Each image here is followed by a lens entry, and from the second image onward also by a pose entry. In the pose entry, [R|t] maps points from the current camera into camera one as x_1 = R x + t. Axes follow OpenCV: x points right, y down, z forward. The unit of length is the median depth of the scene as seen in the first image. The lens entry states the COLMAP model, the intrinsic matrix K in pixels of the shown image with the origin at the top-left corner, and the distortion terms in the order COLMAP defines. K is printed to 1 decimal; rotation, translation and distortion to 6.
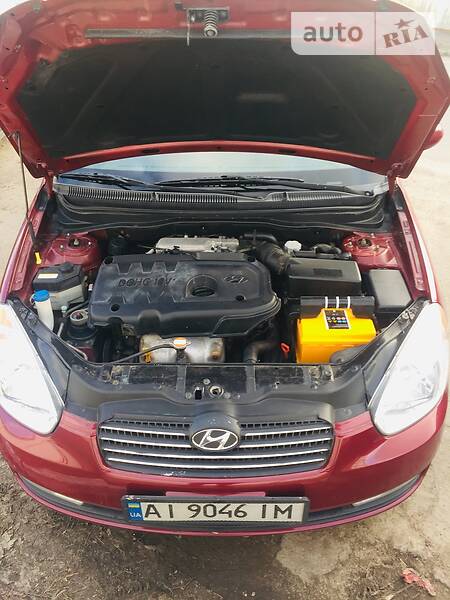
lens RADIAL K [[512.4, 0, 227.1], [0, 512.4, 297.5], [0, 0, 1]] dist [0.065458, -0.007700]
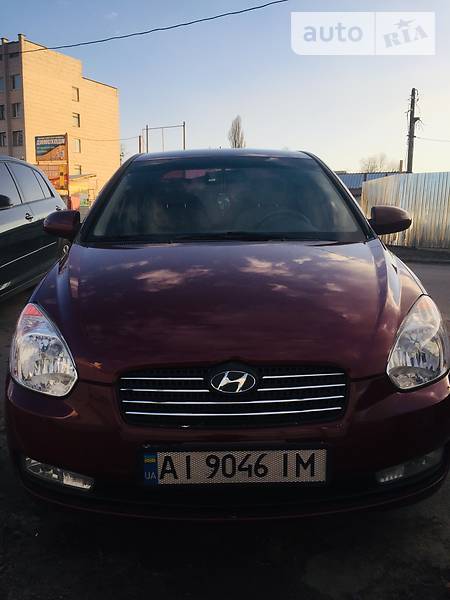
lens RADIAL K [[512.4, 0, 228.2], [0, 512.4, 301.6], [0, 0, 1]] dist [0.065458, -0.007700]
pose [[0.999567, -0.015802, 0.024808, -0.053018], [0.024590, 0.911729, -0.410055, 0.521589], [-0.016138, 0.410488, 0.911723, 0.005676]]
